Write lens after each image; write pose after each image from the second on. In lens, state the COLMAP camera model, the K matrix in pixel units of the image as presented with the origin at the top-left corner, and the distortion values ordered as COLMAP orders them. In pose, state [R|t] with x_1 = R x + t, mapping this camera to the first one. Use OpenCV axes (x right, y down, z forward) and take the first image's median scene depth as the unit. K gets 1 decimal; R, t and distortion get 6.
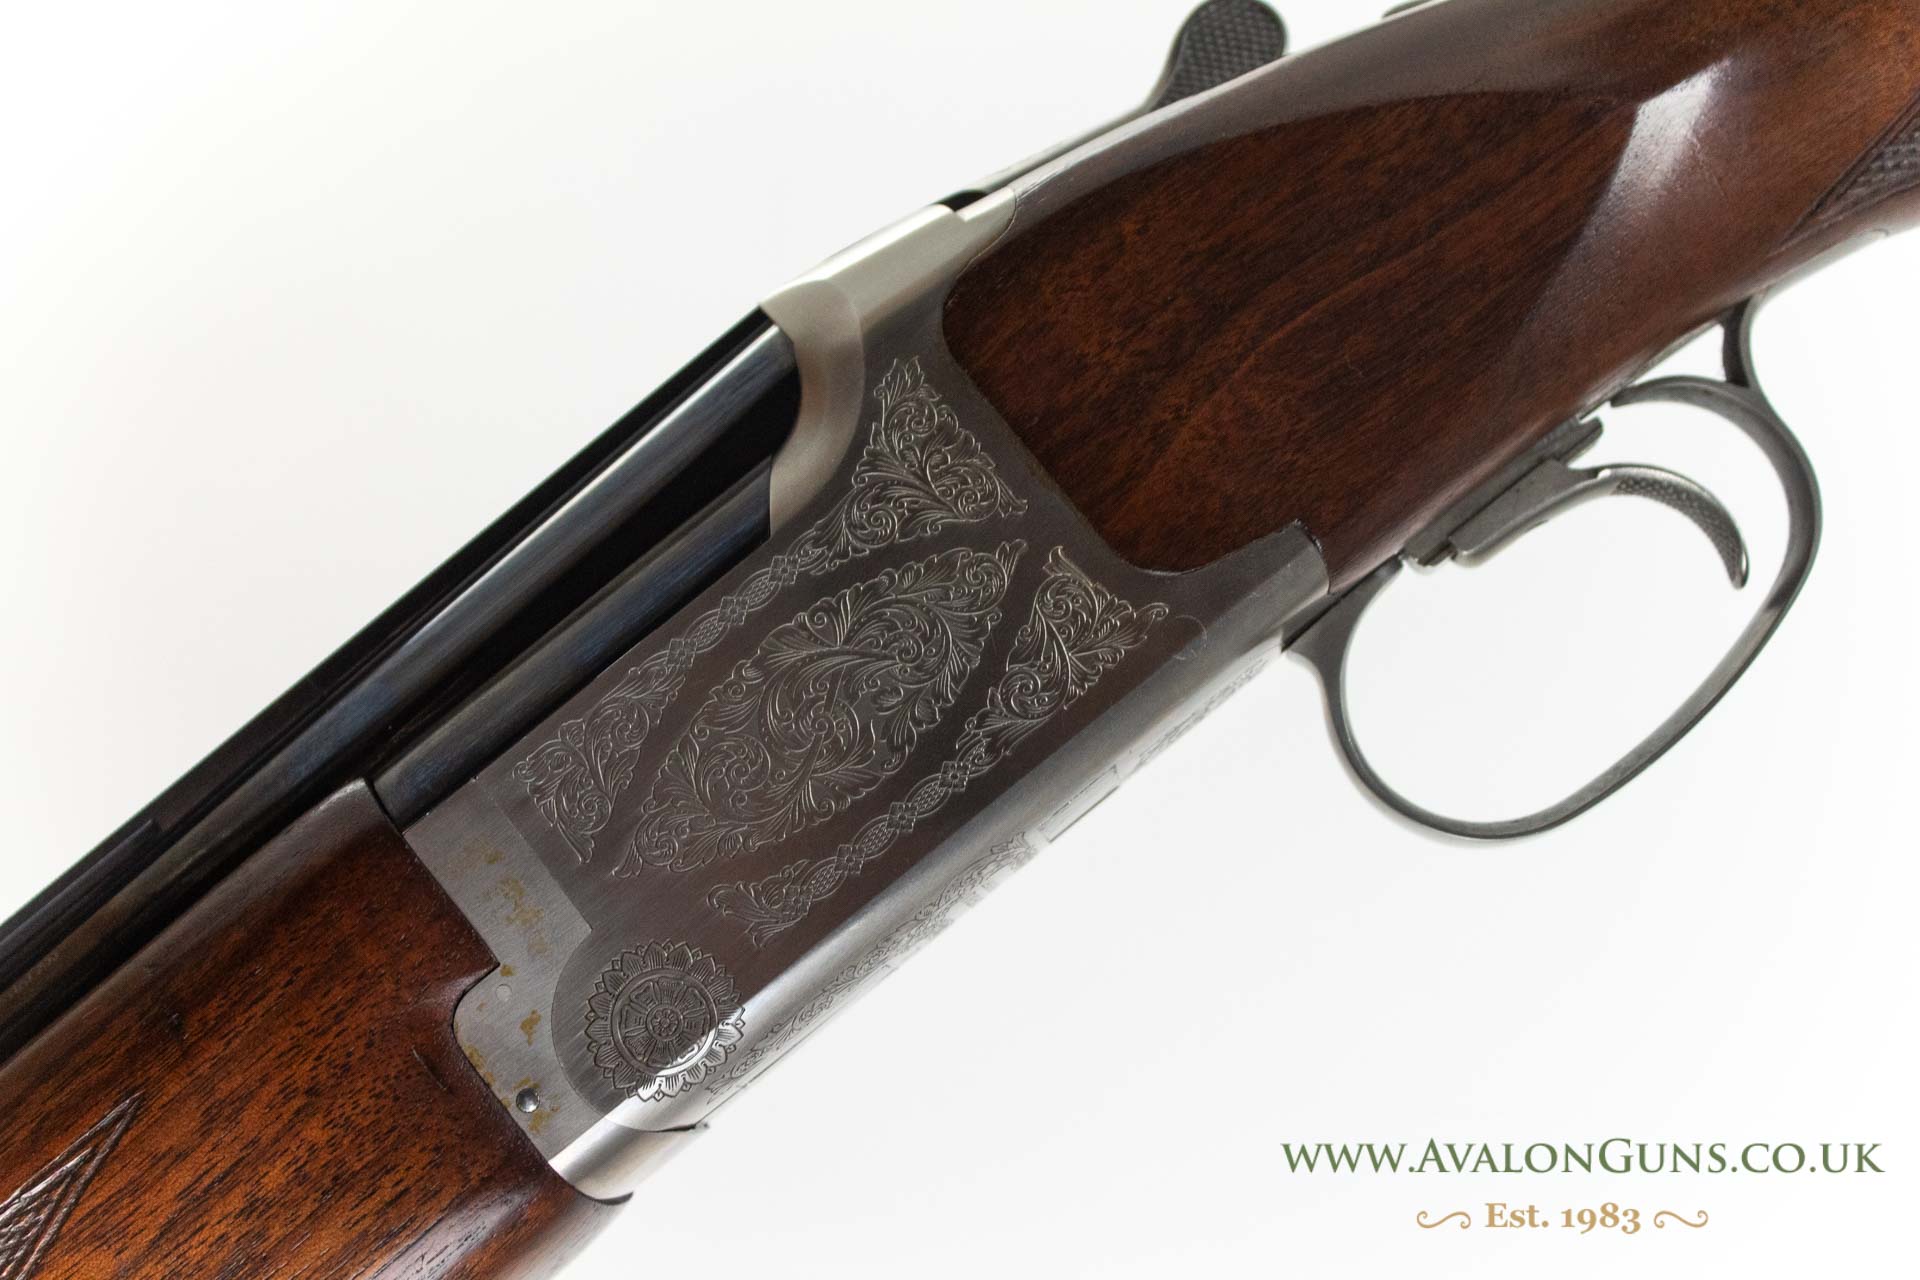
lens RADIAL K [[3210.7, 0, 960.0], [0, 3210.7, 640.0], [0, 0, 1]] dist [-0.026409, -0.025429]
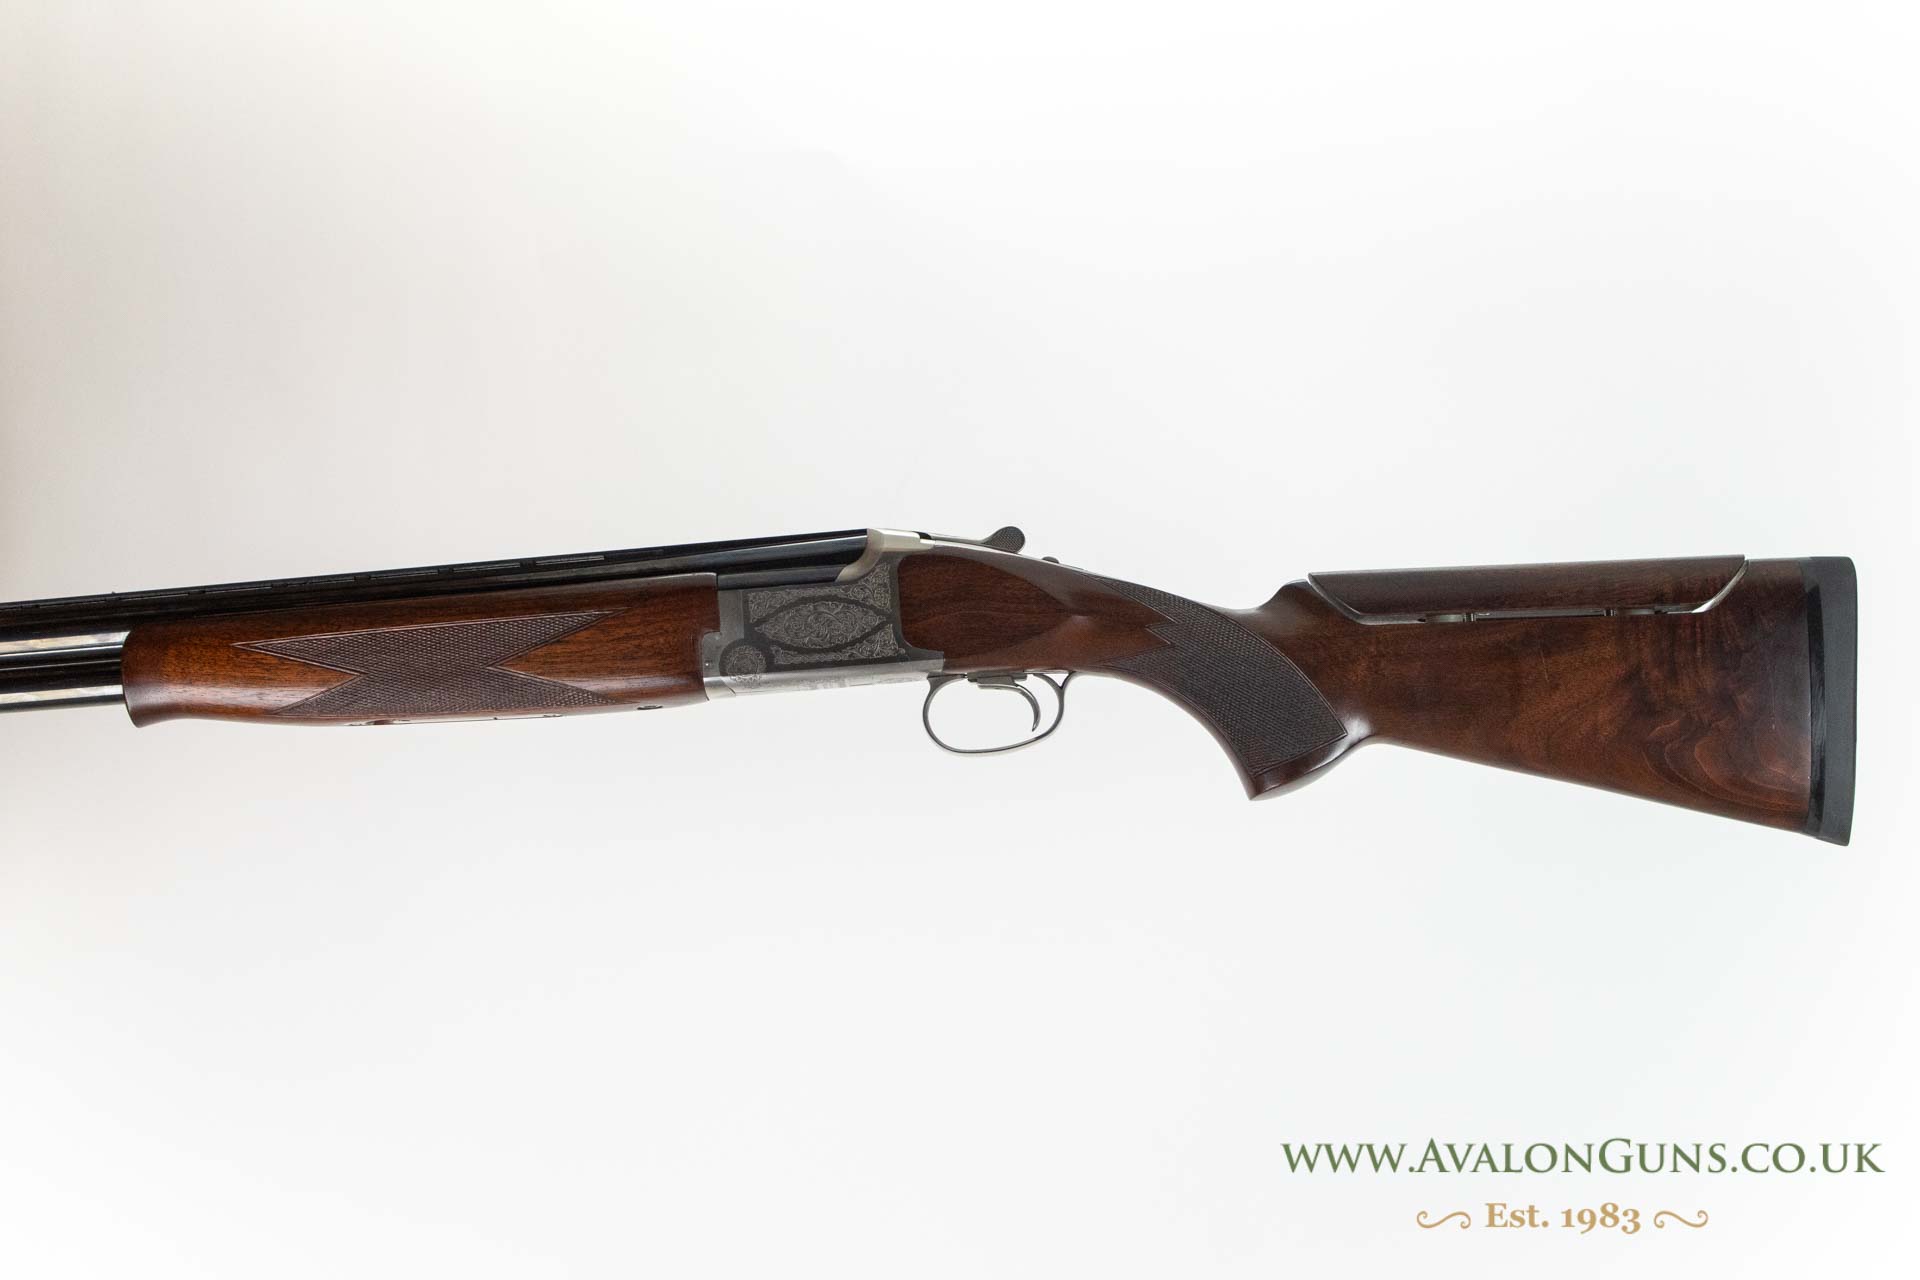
lens RADIAL K [[3453.4, 0, 960.0], [0, 3453.4, 640.0], [0, 0, 1]] dist [0.016641, 0.002526]
pose [[0.824897, 0.565037, -0.016670, 0.185104], [-0.564962, 0.825064, 0.009320, -0.101747], [0.019019, 0.001730, 0.999818, -3.346260]]
